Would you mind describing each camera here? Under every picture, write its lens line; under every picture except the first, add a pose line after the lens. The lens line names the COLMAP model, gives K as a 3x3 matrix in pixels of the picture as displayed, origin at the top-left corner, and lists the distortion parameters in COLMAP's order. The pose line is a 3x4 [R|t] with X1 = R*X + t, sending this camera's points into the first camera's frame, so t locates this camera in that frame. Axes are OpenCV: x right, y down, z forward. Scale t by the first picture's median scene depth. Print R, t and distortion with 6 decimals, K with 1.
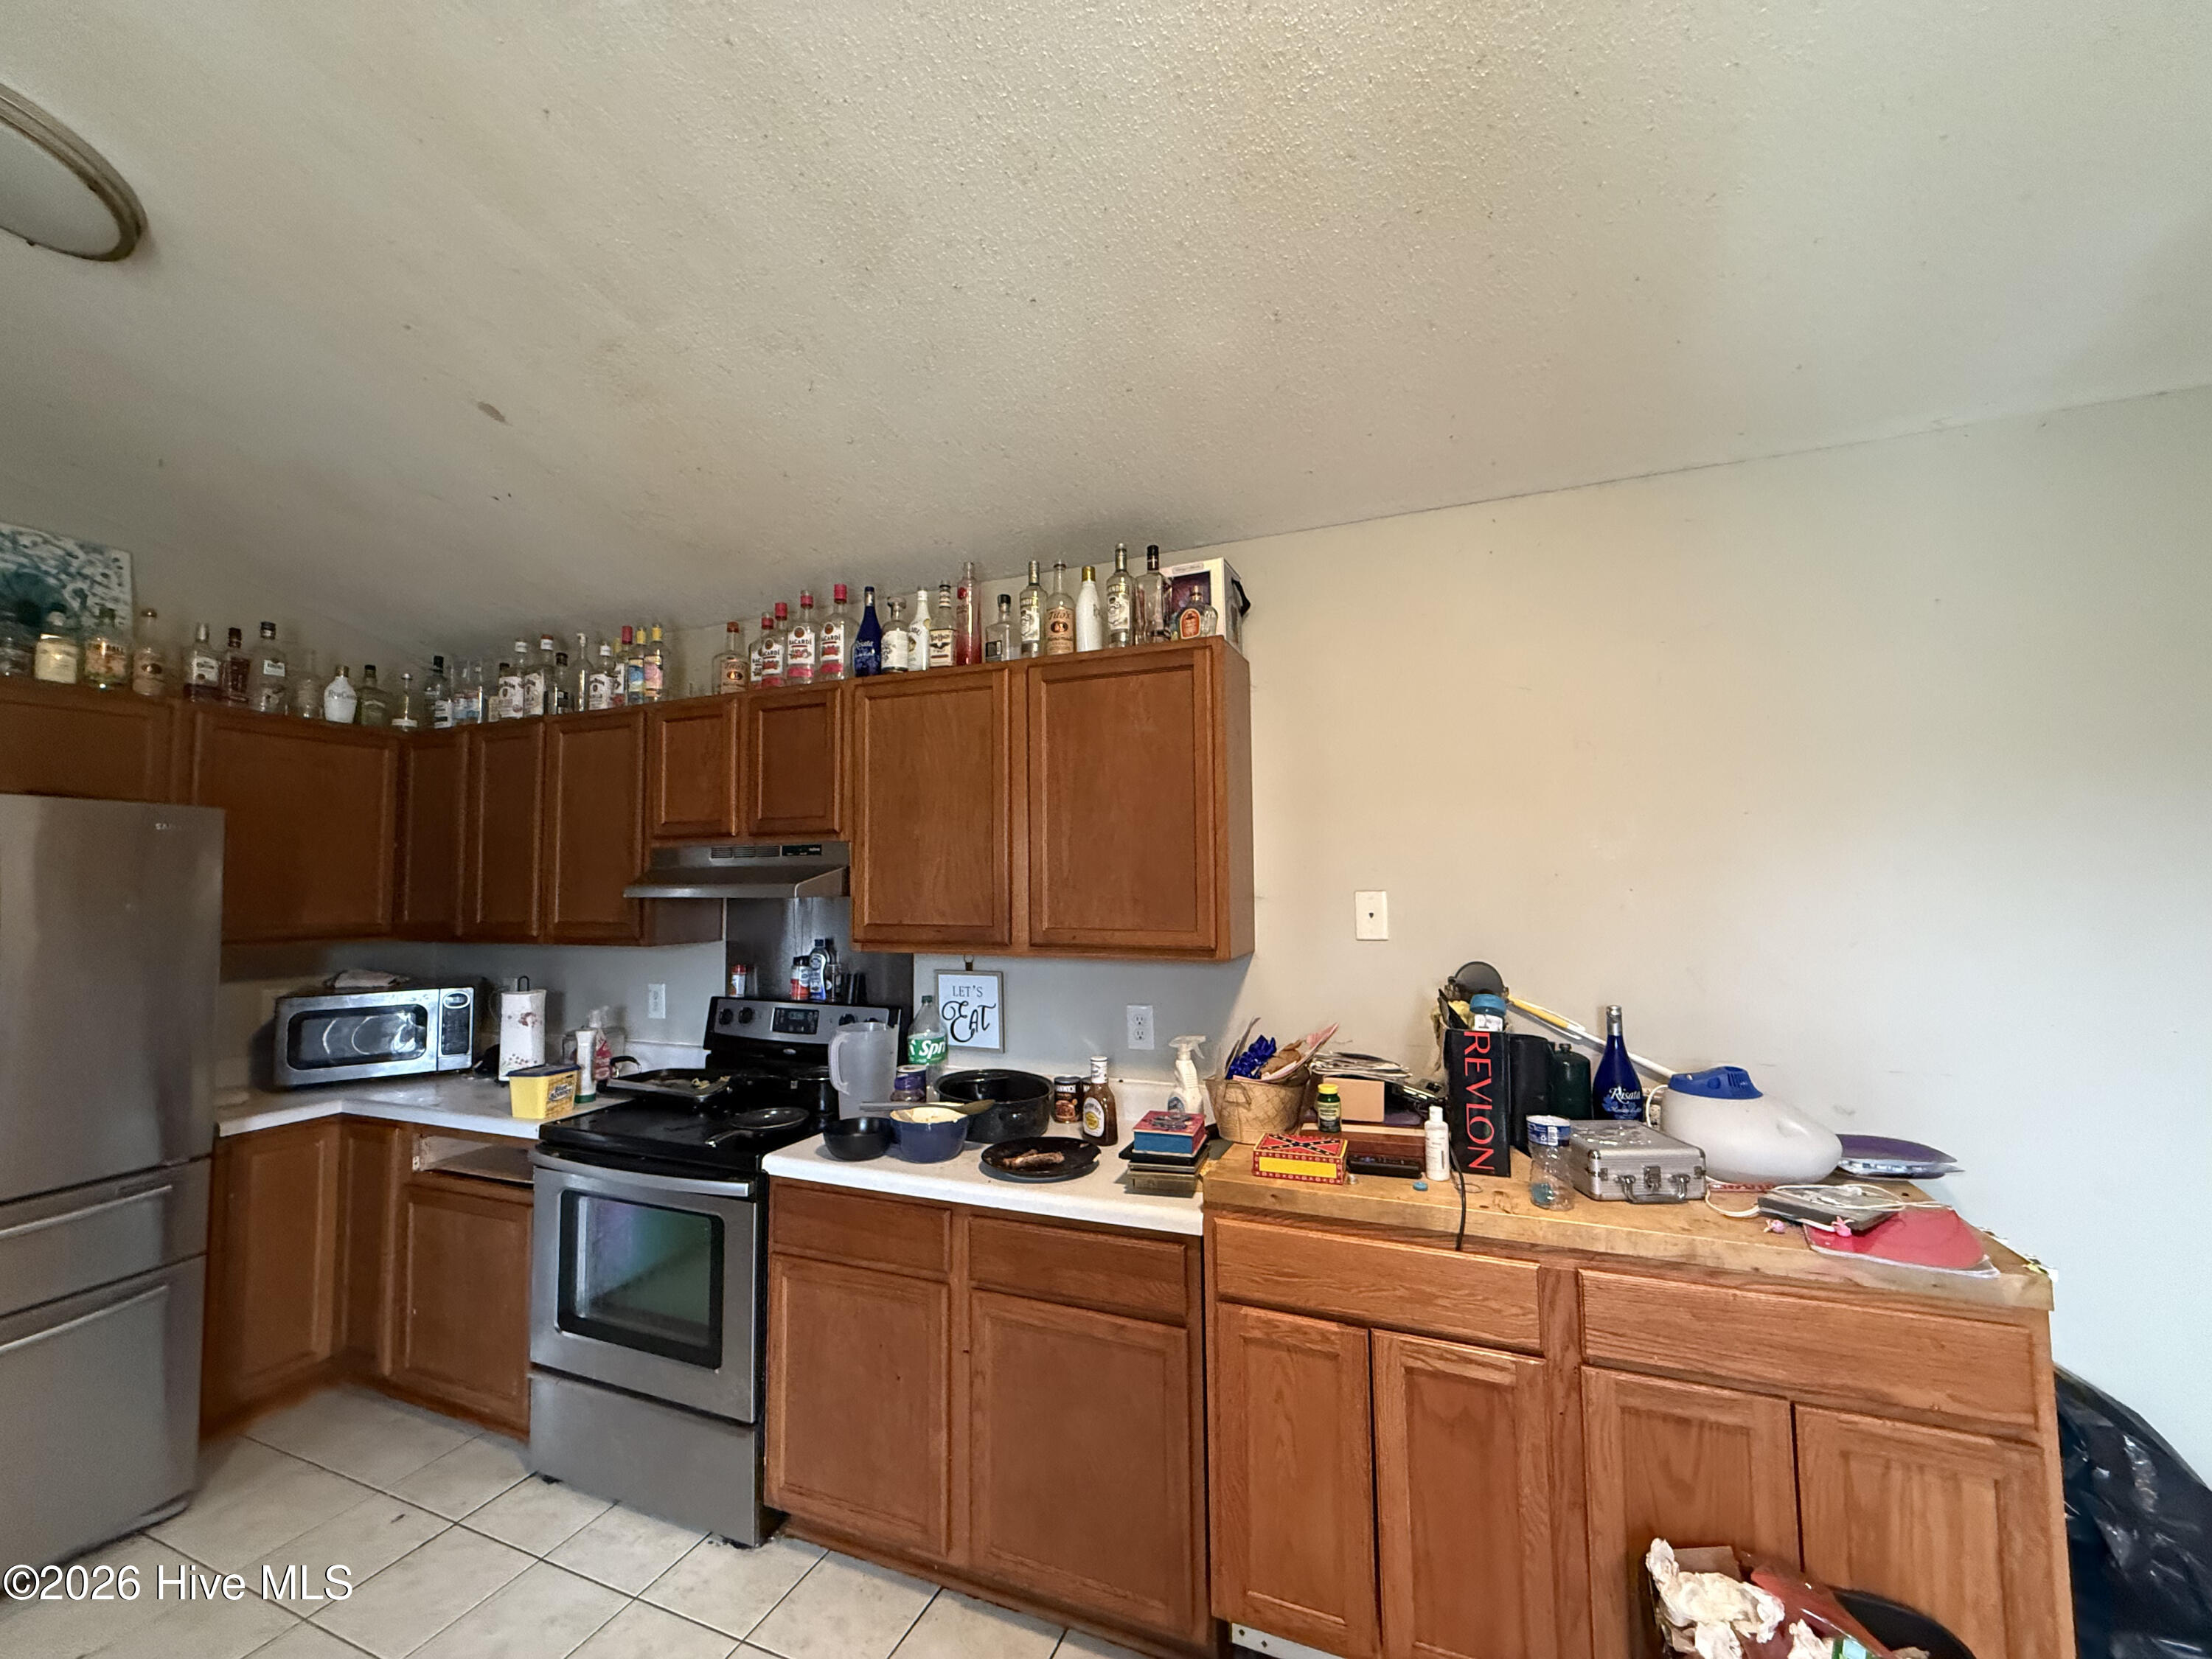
lens RADIAL K [[879.1, 0, 1102.0], [0, 879.1, 832.5], [0, 0, 1]] dist [-0.000622, 0.000222]
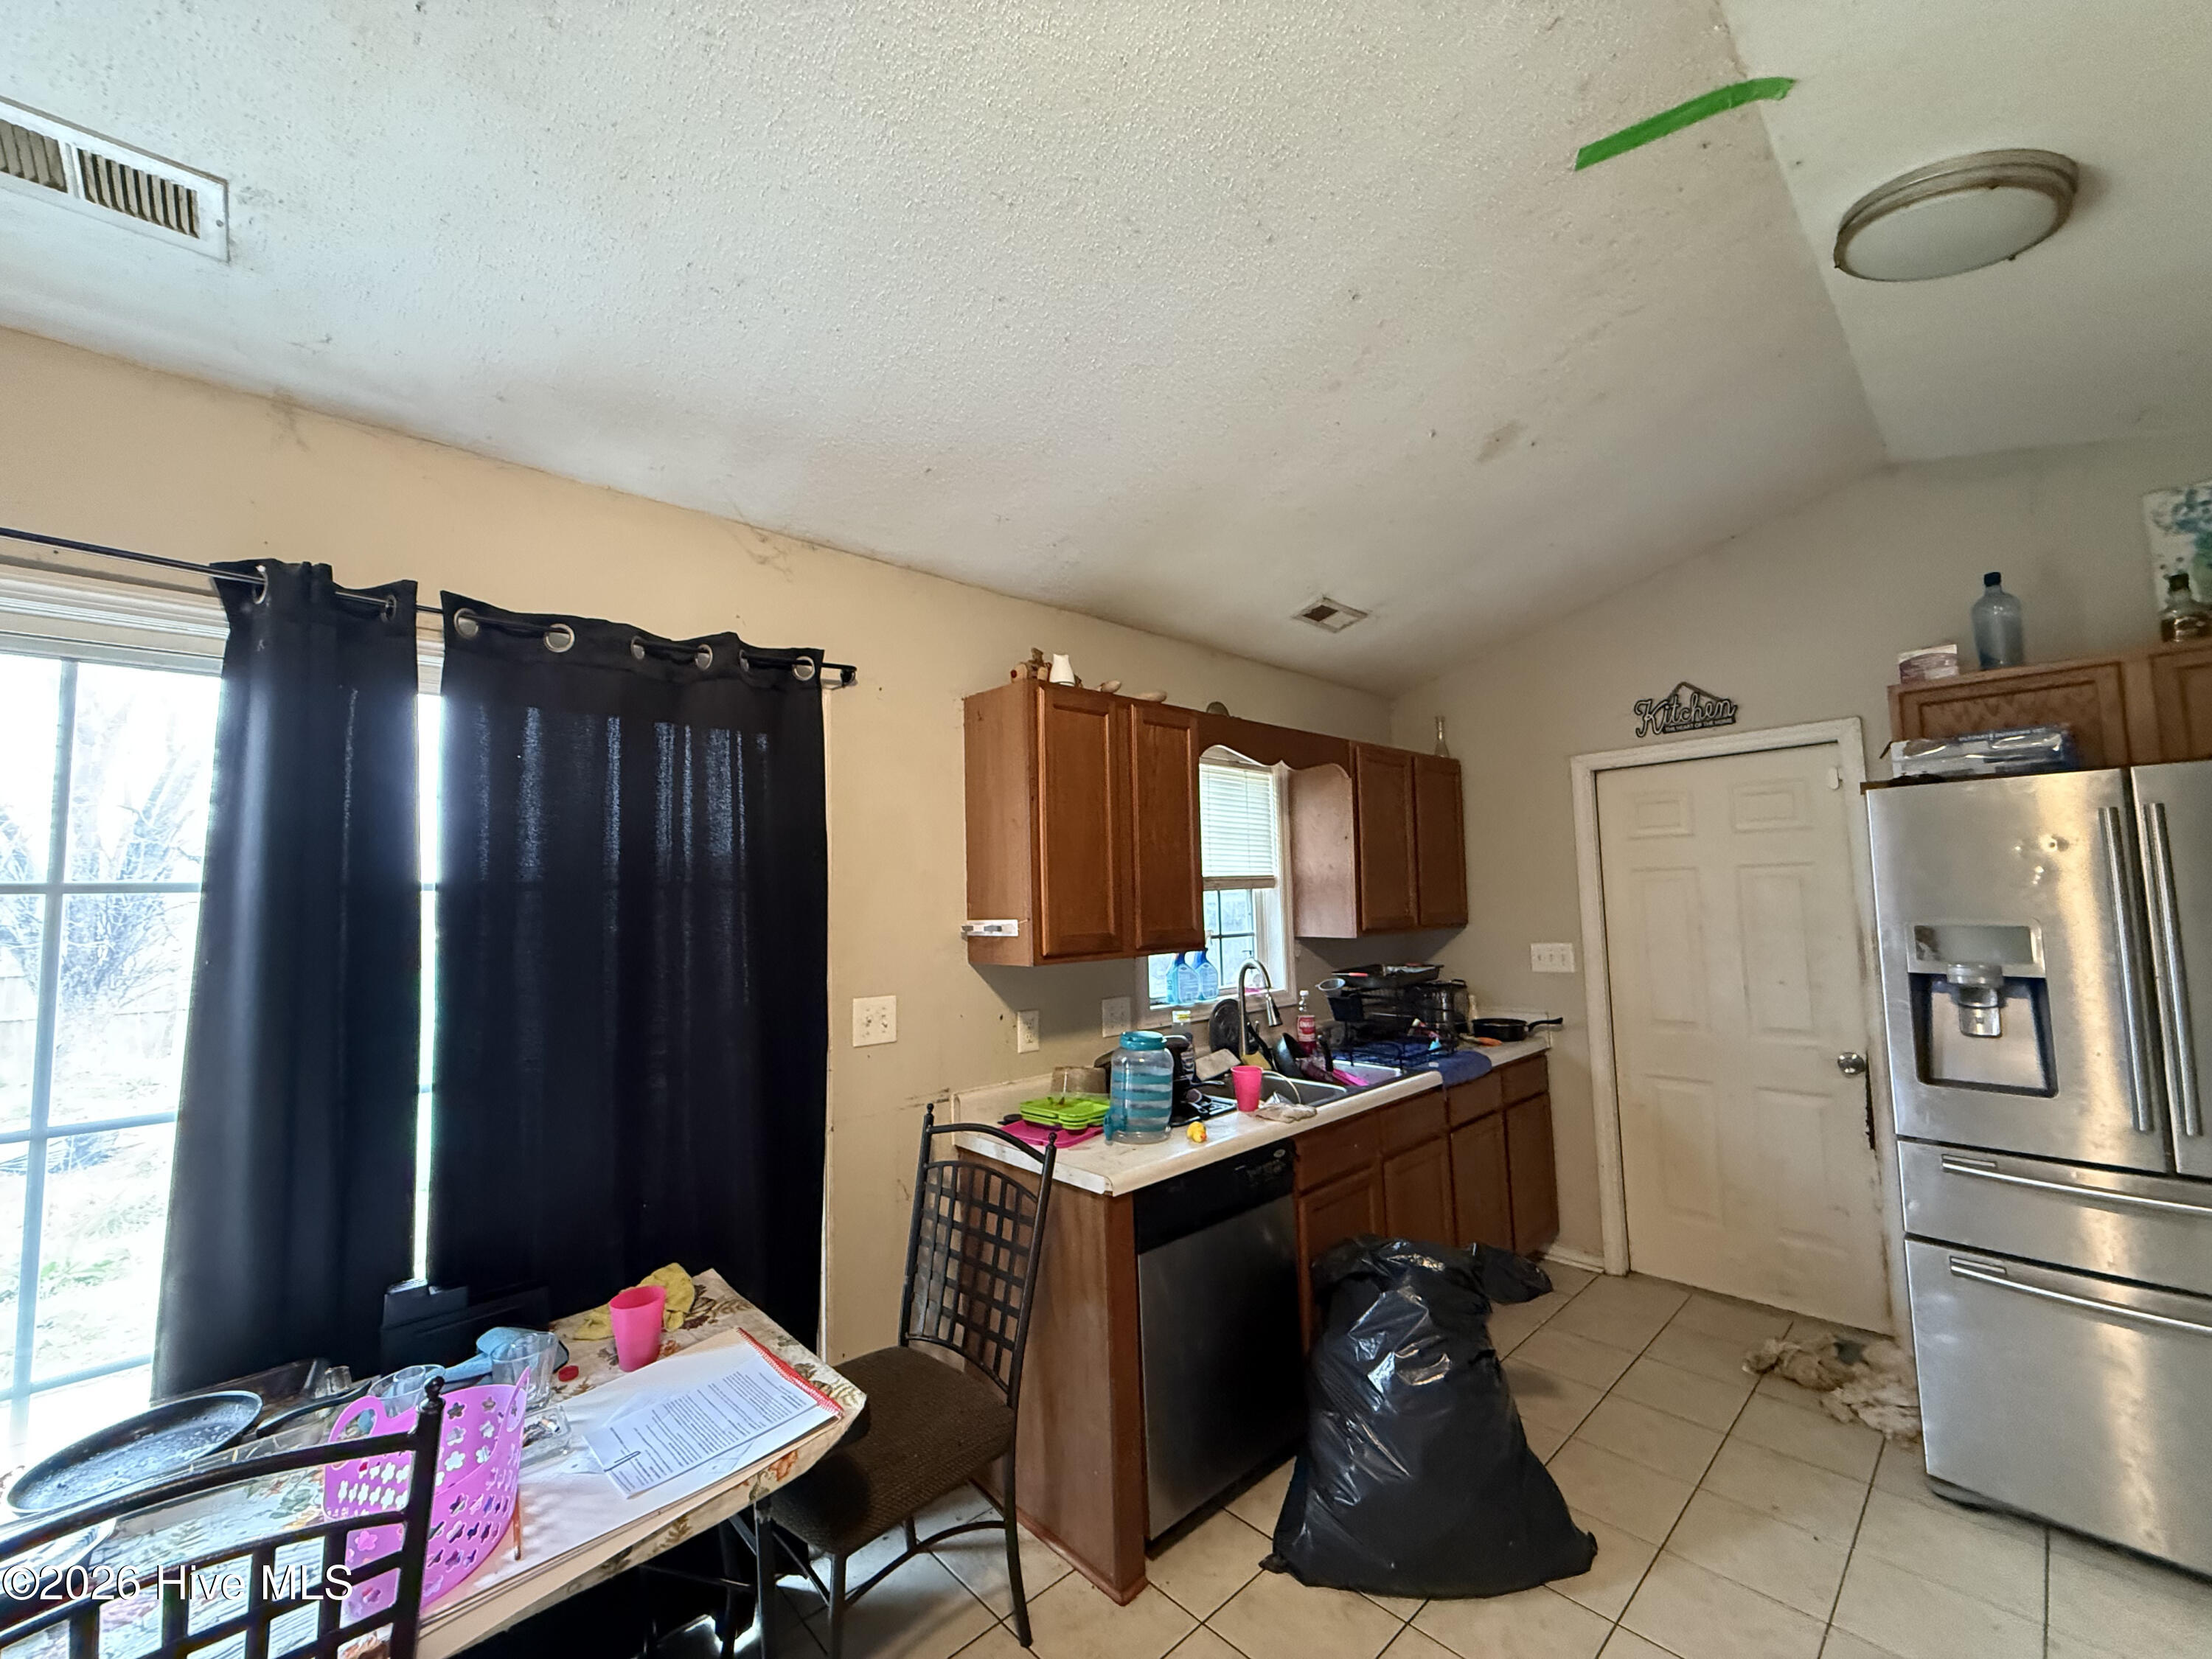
lens RADIAL K [[879.1, 0, 1102.0], [0, 879.1, 832.5], [0, 0, 1]] dist [-0.000622, 0.000222]
pose [[-0.418718, -0.048364, -0.906827, 0.130006], [0.089381, 0.991537, -0.094152, 0.014317], [0.903707, -0.120476, -0.410852, 0.260119]]
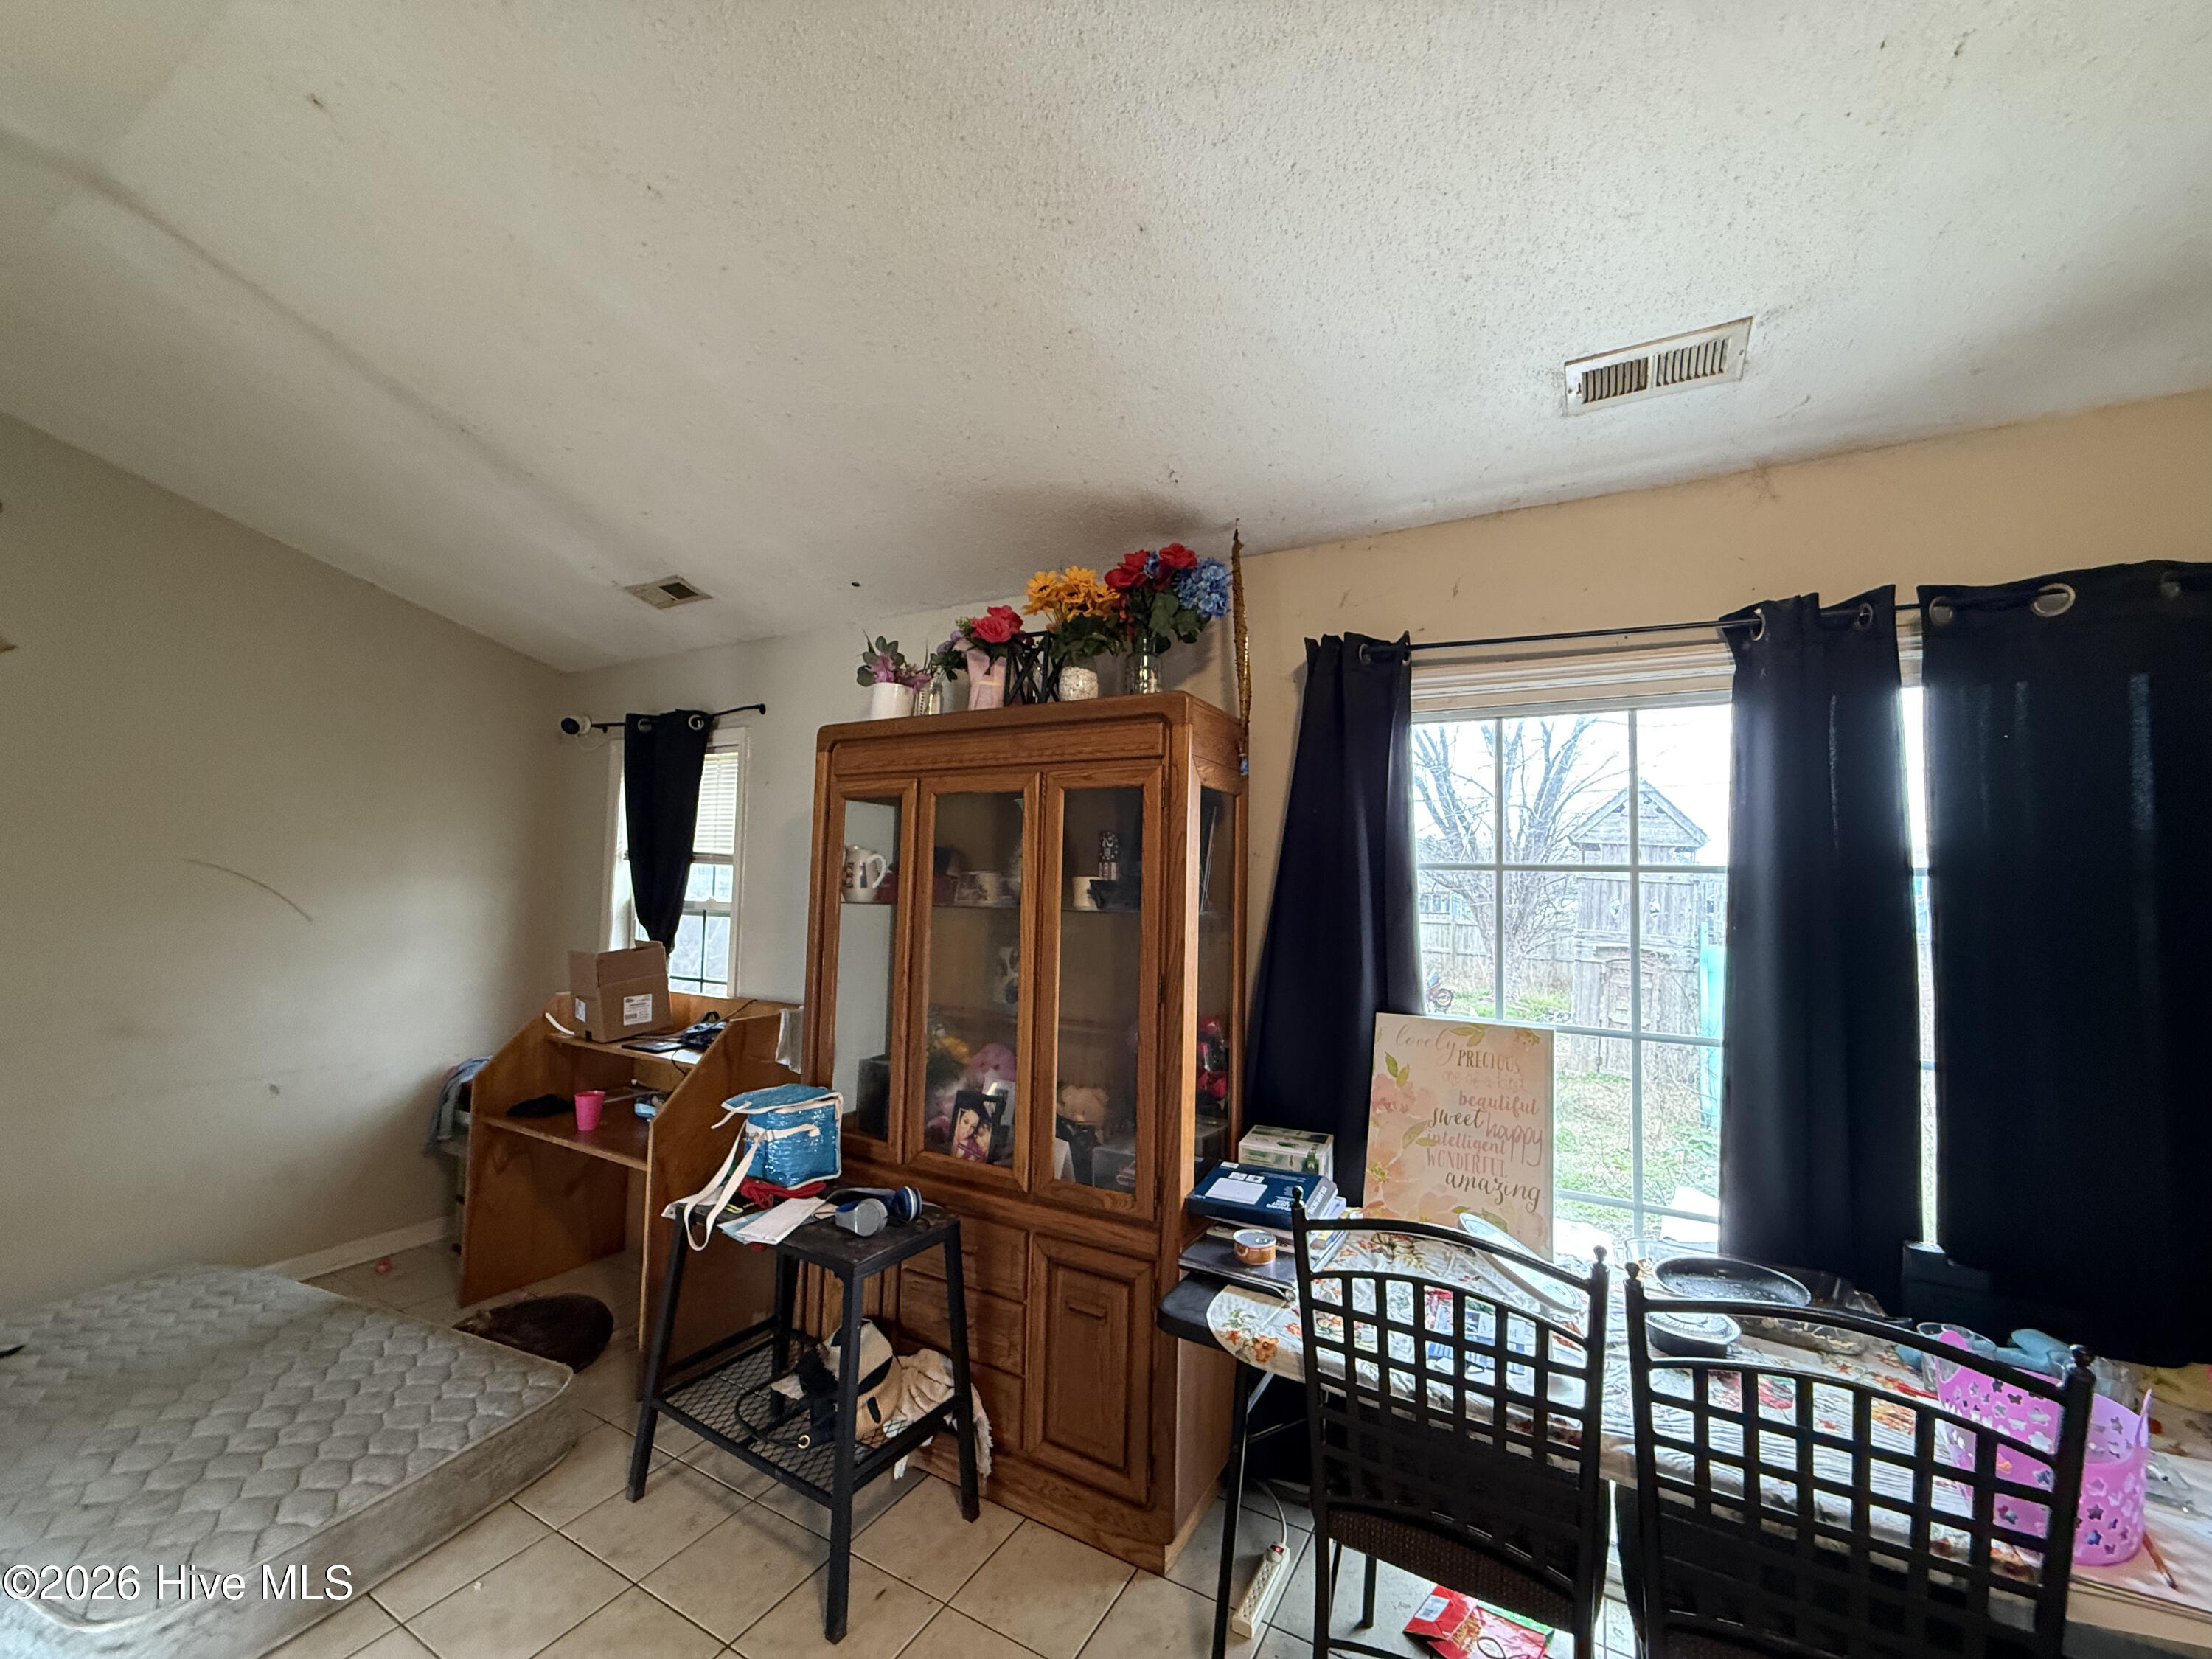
lens RADIAL K [[879.1, 0, 1102.0], [0, 879.1, 832.5], [0, 0, 1]] dist [-0.000622, 0.000222]
pose [[-0.992825, -0.005424, 0.119457, 0.300871], [-0.020587, 0.991808, -0.126064, 0.017037], [-0.117795, -0.127619, -0.984803, 0.286387]]
